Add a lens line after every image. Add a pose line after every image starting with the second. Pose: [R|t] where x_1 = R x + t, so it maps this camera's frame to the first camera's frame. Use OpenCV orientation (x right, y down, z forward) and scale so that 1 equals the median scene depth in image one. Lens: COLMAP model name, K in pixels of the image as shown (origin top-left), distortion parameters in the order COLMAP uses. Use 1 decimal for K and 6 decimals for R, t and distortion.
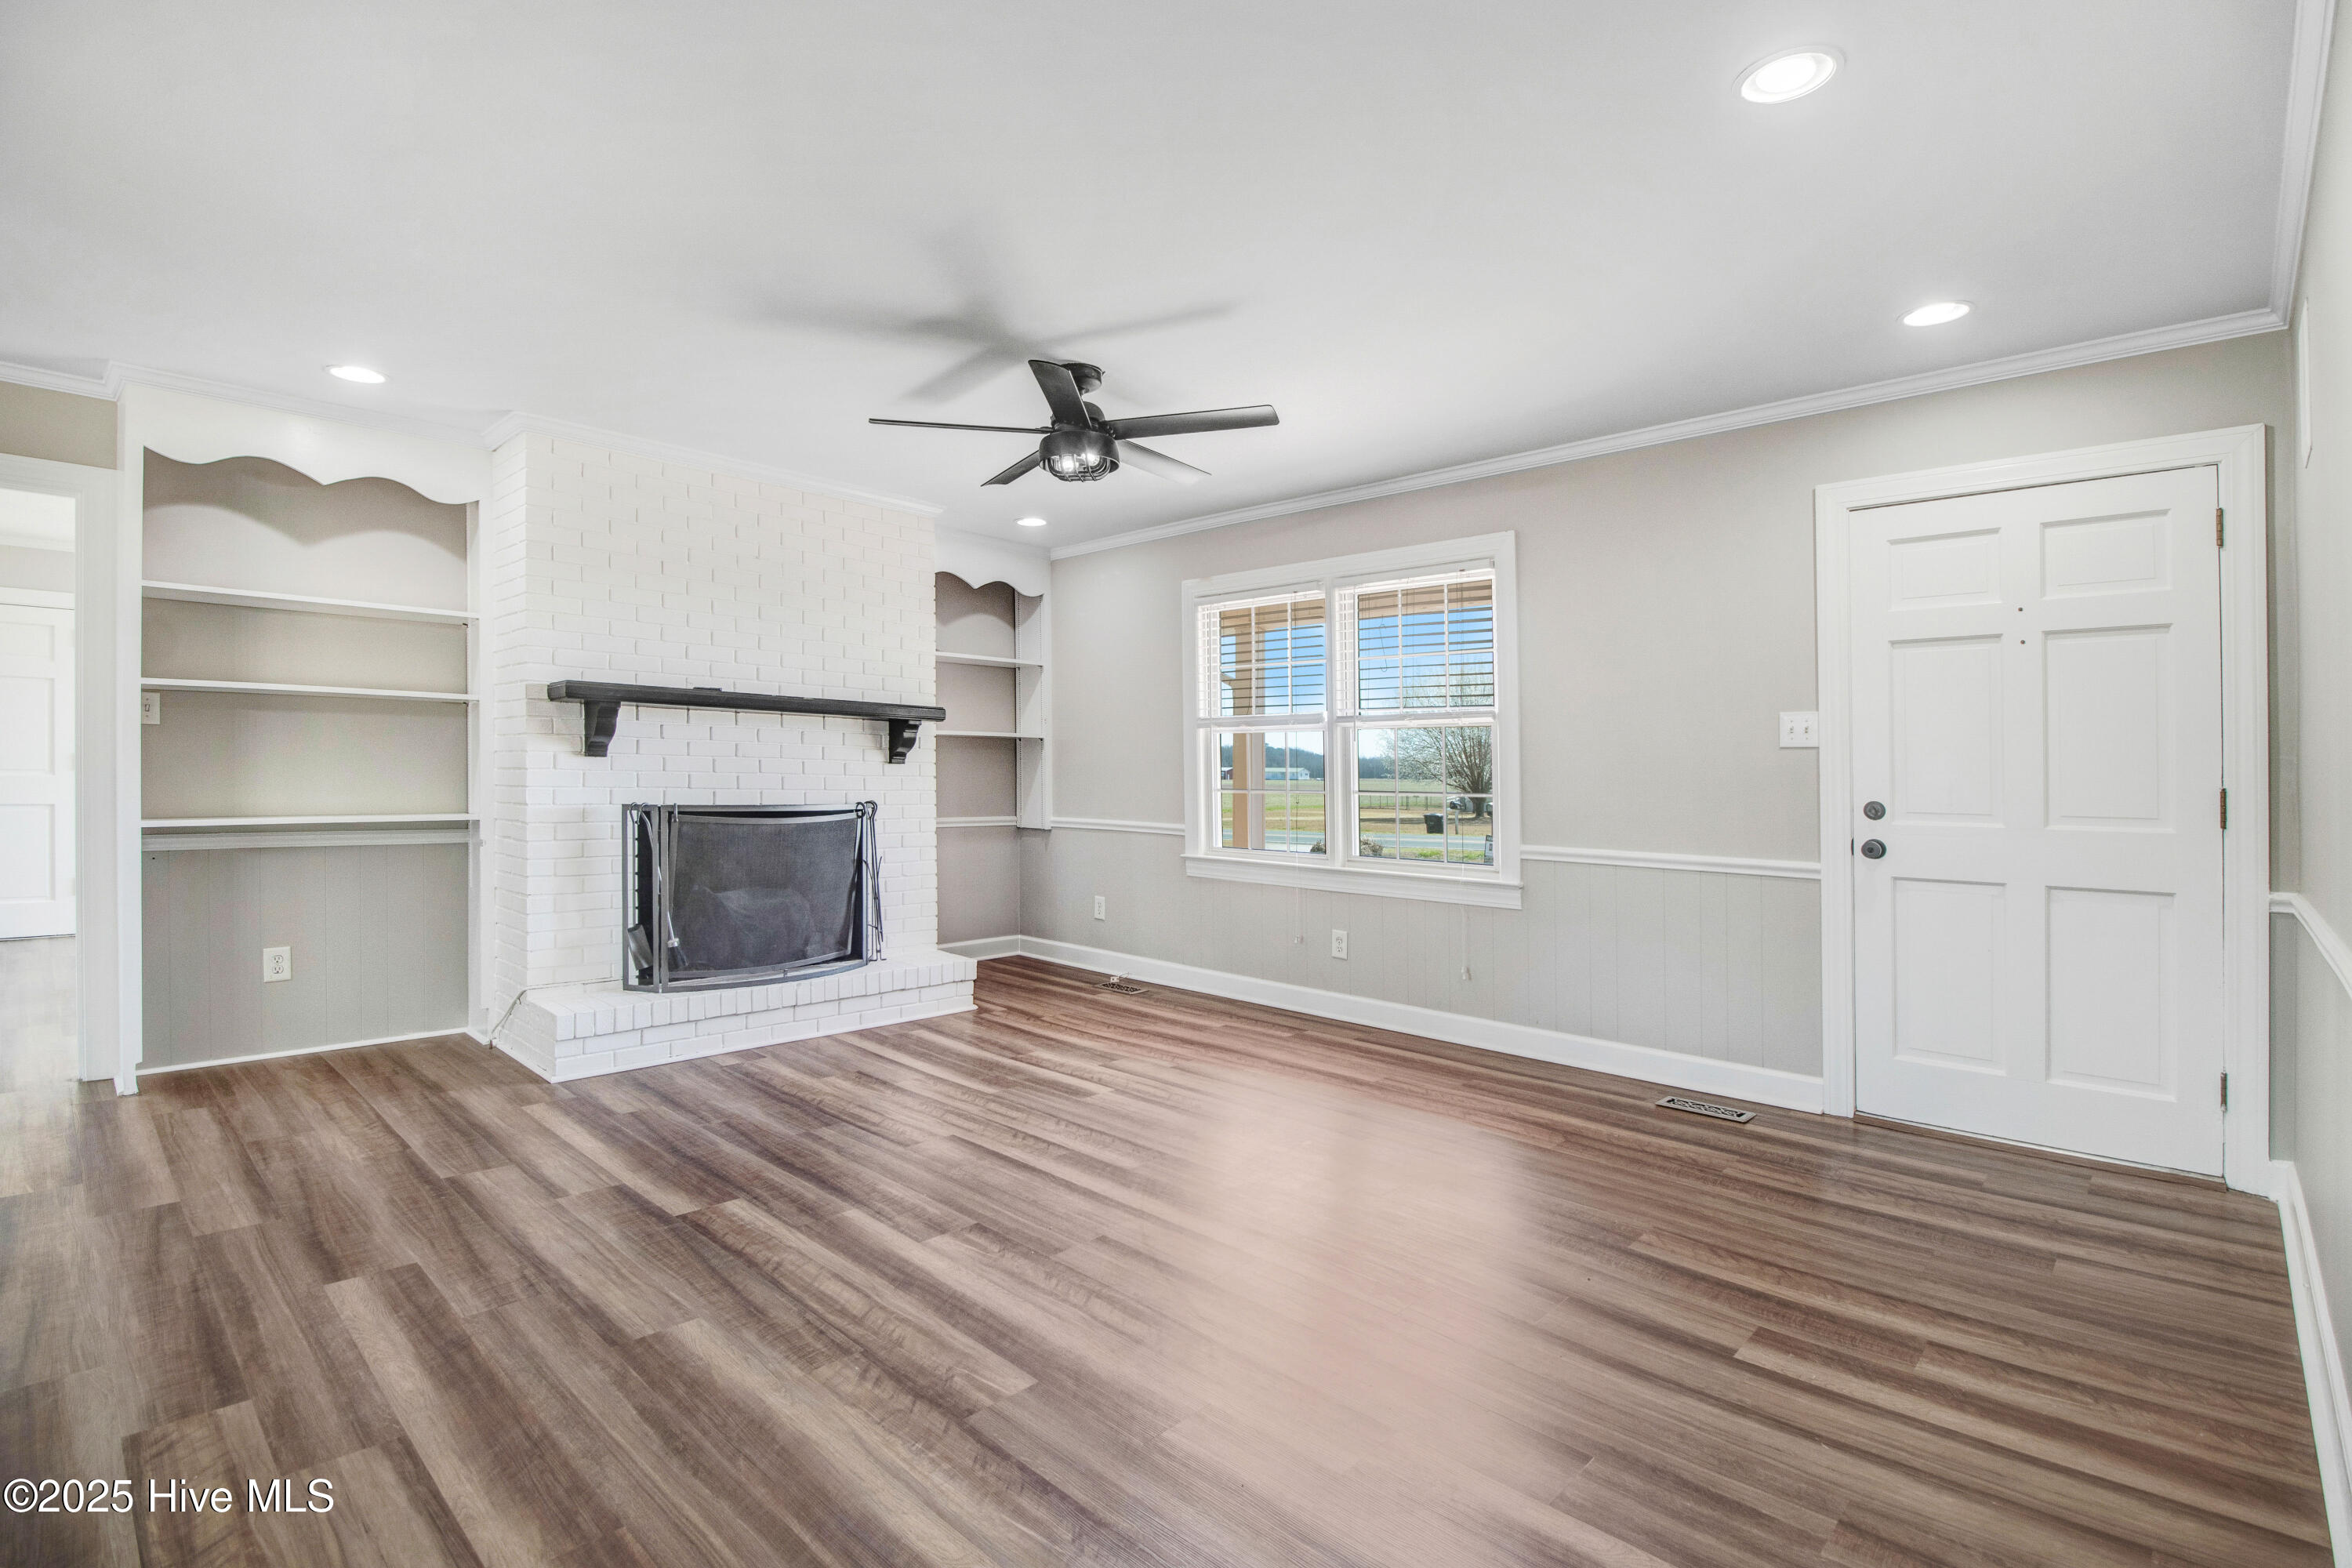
lens RADIAL K [[1119.4, 0, 1184.5], [0, 1119.4, 777.7], [0, 0, 1]] dist [0.001359, 0.000030]
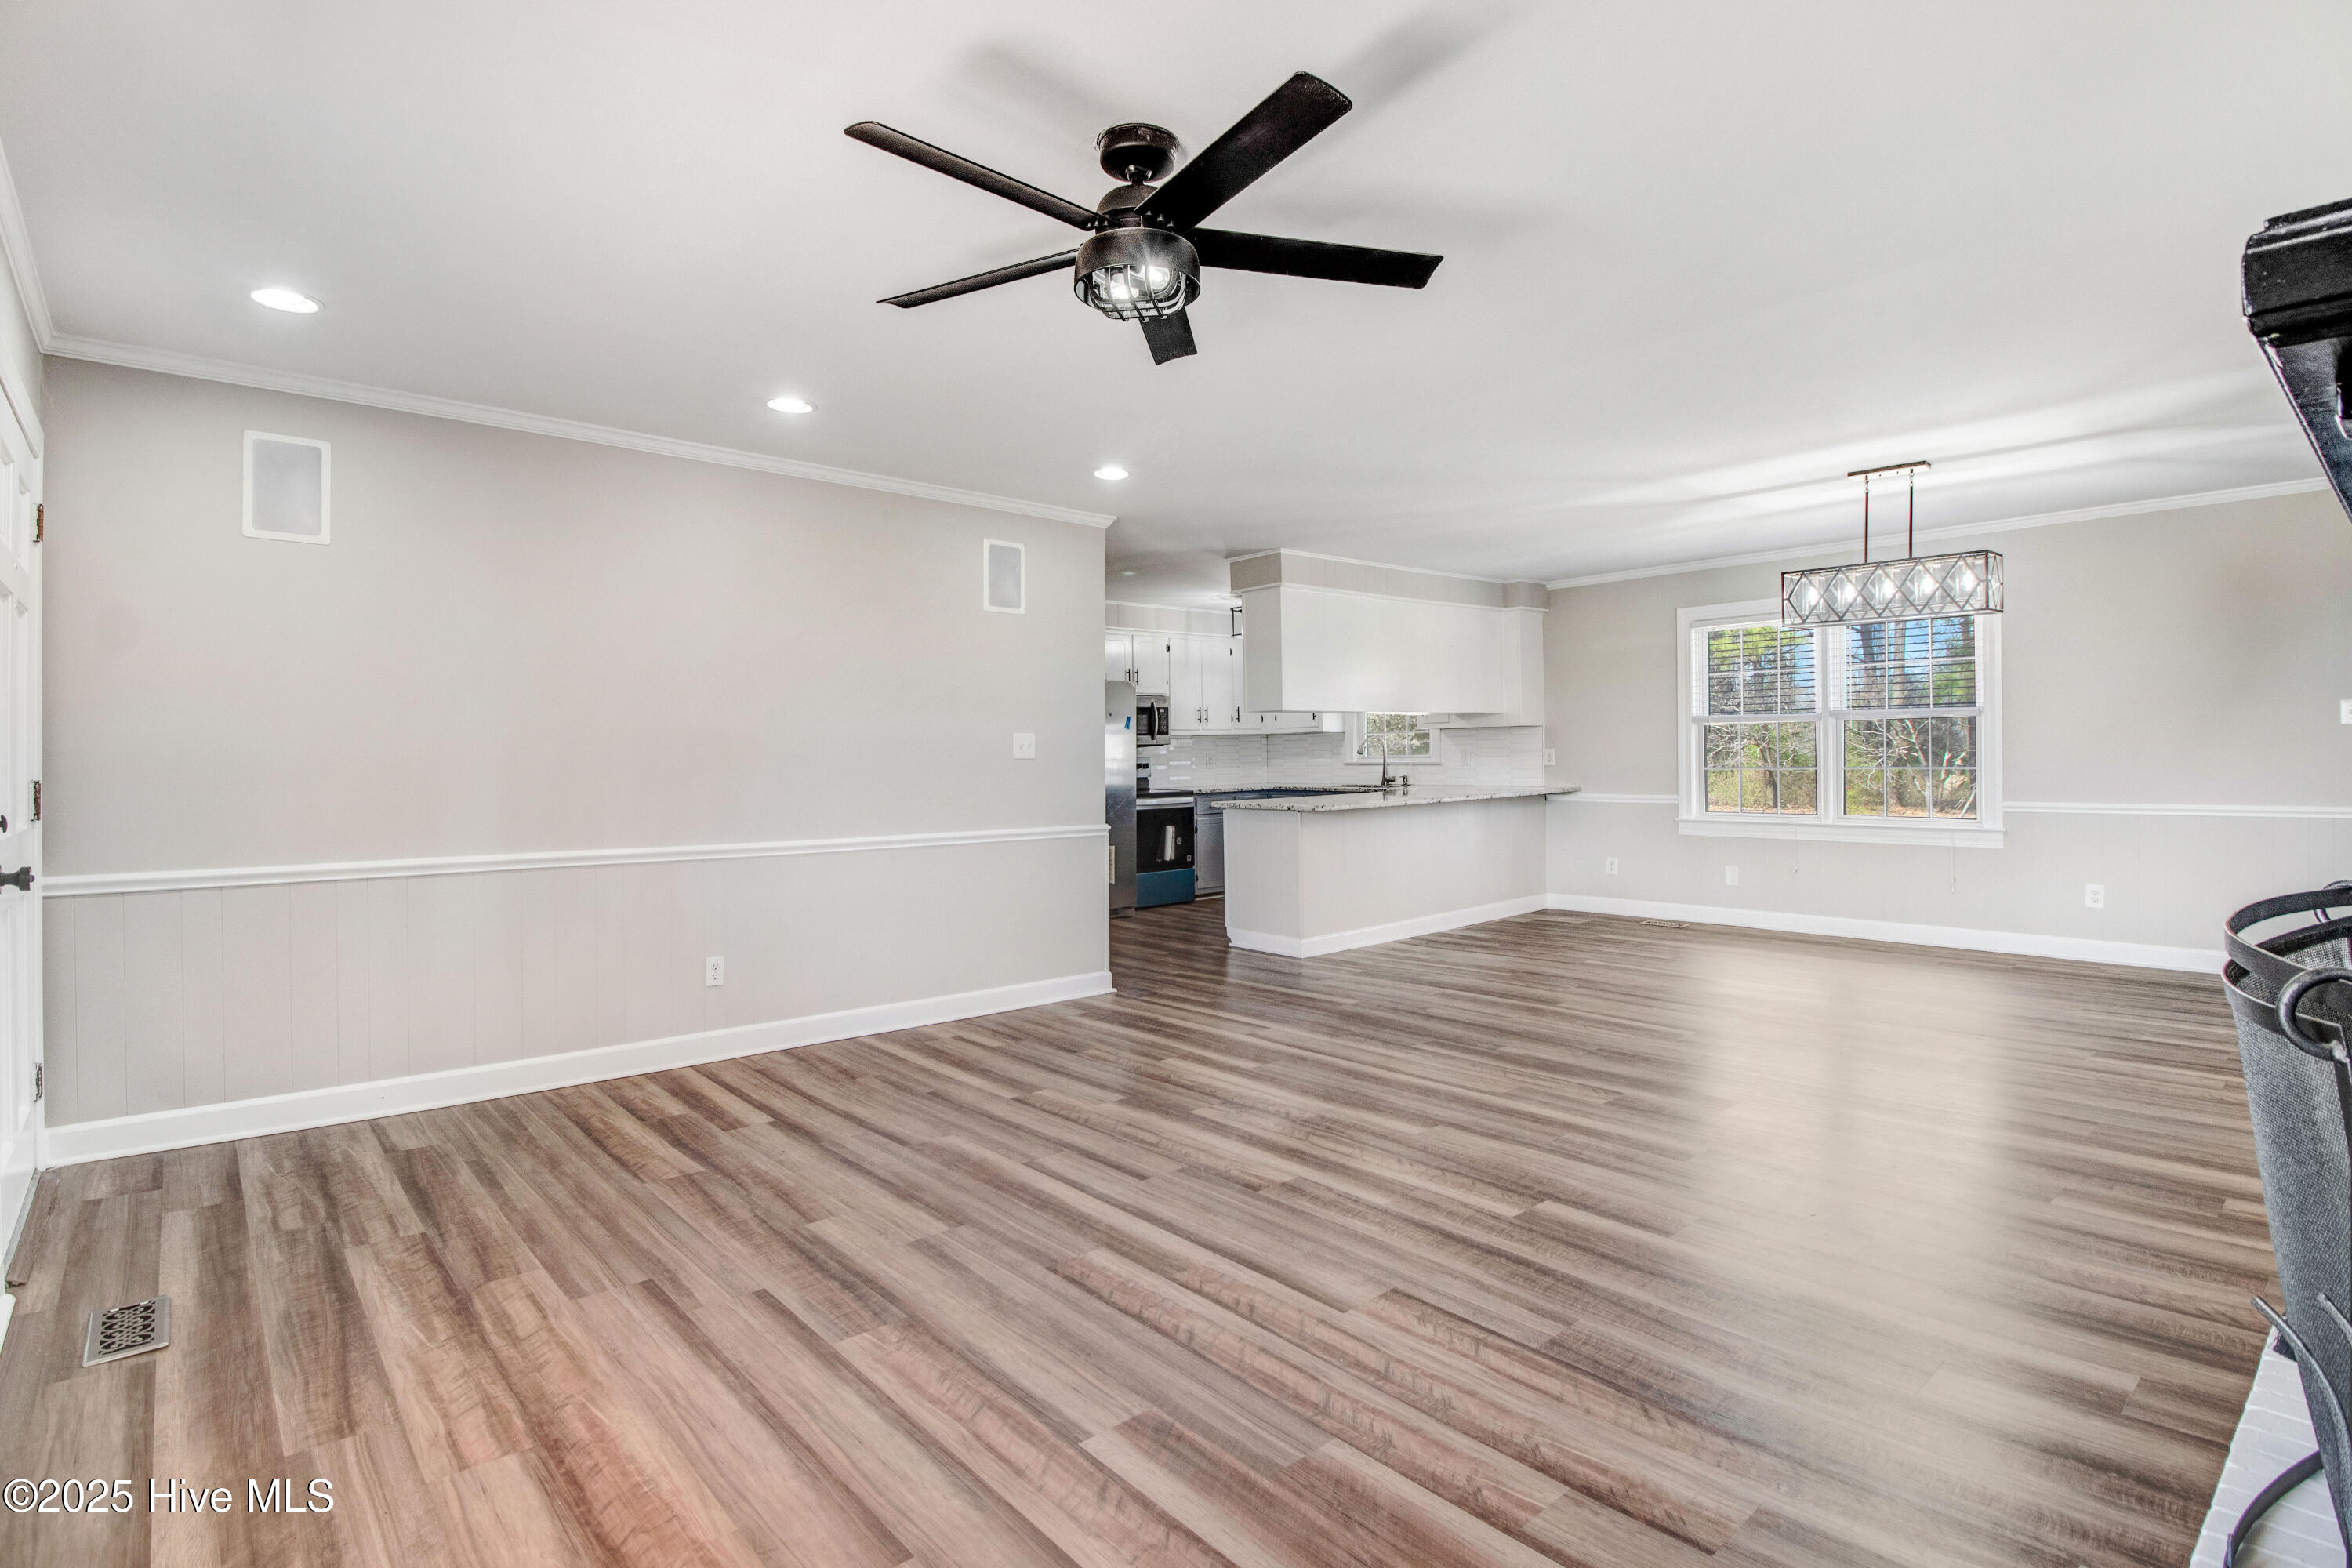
lens RADIAL K [[1119.4, 0, 1180.5], [0, 1119.4, 768.1], [0, 0, 1]] dist [0.001359, 0.000030]
pose [[-0.995484, -0.005719, 0.094760, -0.195431], [-0.004561, 0.999912, 0.012438, -0.022283], [-0.094823, 0.011949, -0.995422, 1.918499]]
